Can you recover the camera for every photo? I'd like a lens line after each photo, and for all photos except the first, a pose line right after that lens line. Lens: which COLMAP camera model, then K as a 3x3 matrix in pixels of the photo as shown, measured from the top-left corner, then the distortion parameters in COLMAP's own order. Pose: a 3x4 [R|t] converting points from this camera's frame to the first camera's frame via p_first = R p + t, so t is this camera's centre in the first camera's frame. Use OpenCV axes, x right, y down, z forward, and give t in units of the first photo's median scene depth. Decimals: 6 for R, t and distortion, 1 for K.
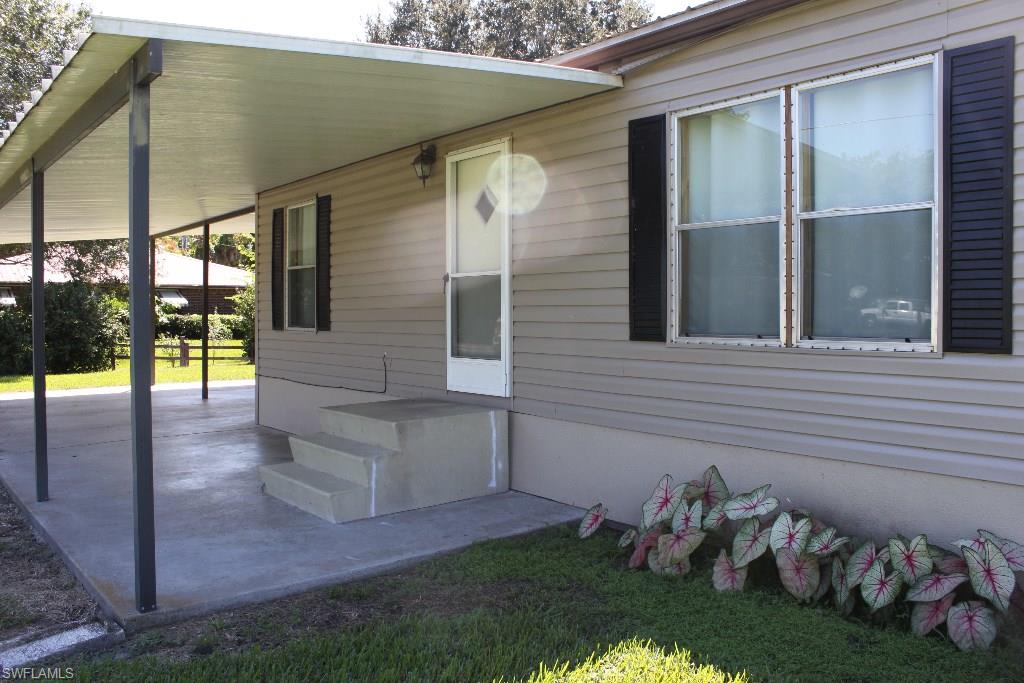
lens RADIAL K [[832.0, 0, 512.0], [0, 832.0, 341.5], [0, 0, 1]] dist [-0.076205, 0.002482]
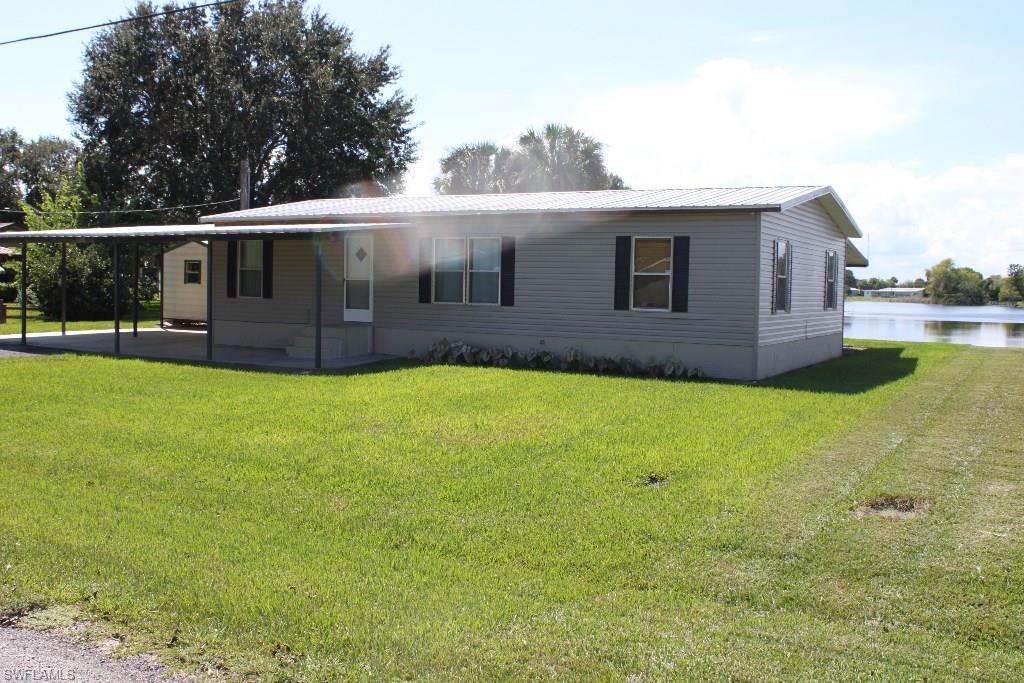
lens RADIAL K [[988.9, 0, 512.0], [0, 988.9, 341.5], [0, 0, 1]] dist [-0.005154, -0.003563]
pose [[0.923526, -0.003362, 0.383521, -1.109214], [-0.007678, 0.999599, 0.027250, 0.045944], [-0.383458, -0.028110, 0.923130, -3.007794]]
